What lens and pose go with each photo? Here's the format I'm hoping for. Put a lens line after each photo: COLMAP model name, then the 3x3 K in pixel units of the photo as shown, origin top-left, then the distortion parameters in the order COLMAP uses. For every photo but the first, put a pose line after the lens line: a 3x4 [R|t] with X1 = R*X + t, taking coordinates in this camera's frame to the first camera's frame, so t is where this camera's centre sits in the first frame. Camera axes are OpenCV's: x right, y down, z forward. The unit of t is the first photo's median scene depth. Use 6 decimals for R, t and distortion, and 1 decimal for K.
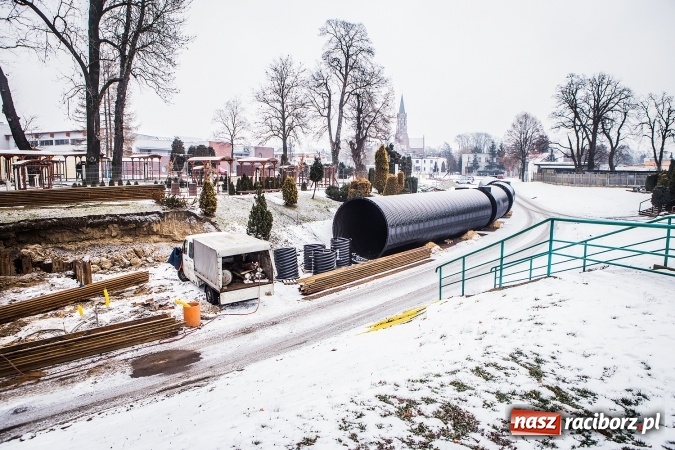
lens RADIAL K [[464.1, 0, 337.5], [0, 464.1, 225.0], [0, 0, 1]] dist [-0.108376, 0.077379]
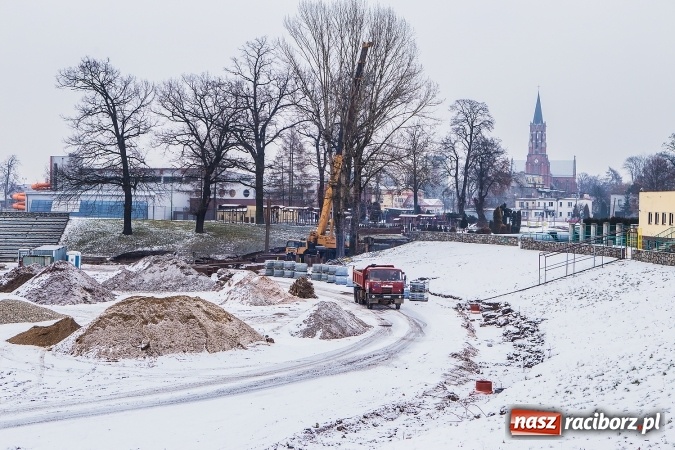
lens RADIAL K [[976.2, 0, 337.5], [0, 976.2, 225.0], [0, 0, 1]] dist [0.026821, 0.051338]
pose [[0.996877, 0.016763, -0.077174, -0.280341], [-0.024188, 0.995059, -0.096299, 0.331670], [0.075179, 0.097865, 0.992356, -3.432140]]
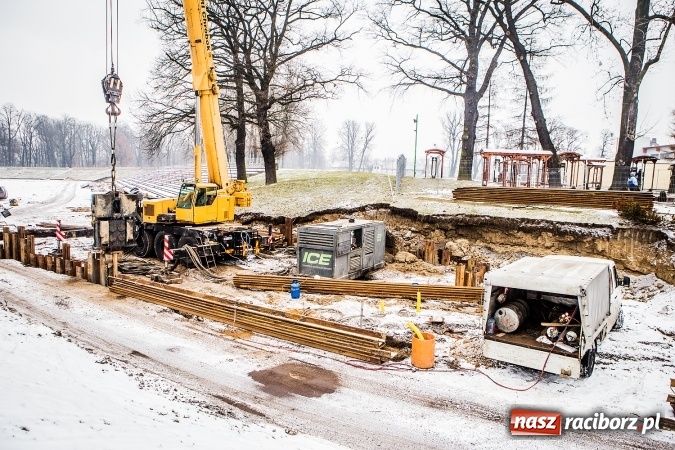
lens RADIAL K [[464.1, 0, 337.5], [0, 464.1, 225.0], [0, 0, 1]] dist [-0.108376, 0.077379]
pose [[0.291885, 0.116571, -0.949323, 0.175954], [-0.147635, 0.986141, 0.075700, -0.019933], [0.944991, 0.118057, 0.305050, 0.353404]]
